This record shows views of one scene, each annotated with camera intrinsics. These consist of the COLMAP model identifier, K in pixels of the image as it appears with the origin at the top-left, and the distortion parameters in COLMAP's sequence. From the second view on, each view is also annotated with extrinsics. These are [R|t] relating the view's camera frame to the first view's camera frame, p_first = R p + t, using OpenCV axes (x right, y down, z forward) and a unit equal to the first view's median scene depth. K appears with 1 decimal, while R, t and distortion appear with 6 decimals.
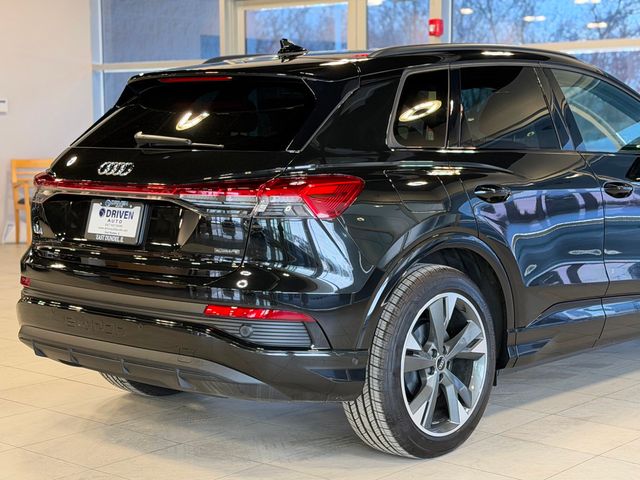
lens RADIAL K [[1164.2, 0, 320.0], [0, 1164.2, 240.0], [0, 0, 1]] dist [0.071555, -0.002328]
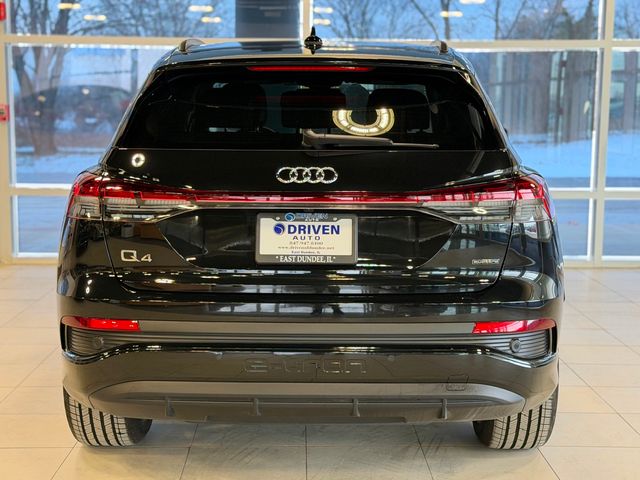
lens RADIAL K [[1043.4, 0, 320.0], [0, 1043.4, 240.0], [0, 0, 1]] dist [0.031156, 0.071881]
pose [[0.754377, -0.073912, 0.652267, -0.628085], [0.059160, 0.997252, 0.044583, -0.045576], [-0.653770, 0.004955, 0.756677, 0.415722]]
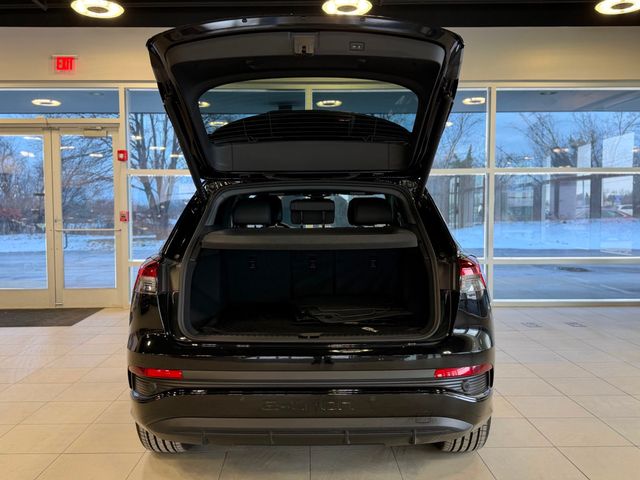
lens RADIAL K [[592.2, 0, 320.0], [0, 592.2, 240.0], [0, 0, 1]] dist [-0.002477, -0.005257]
pose [[0.752442, -0.032810, 0.657841, -0.514314], [0.070877, 0.996992, -0.031344, -0.059097], [-0.654834, 0.070210, 0.752504, 0.543779]]
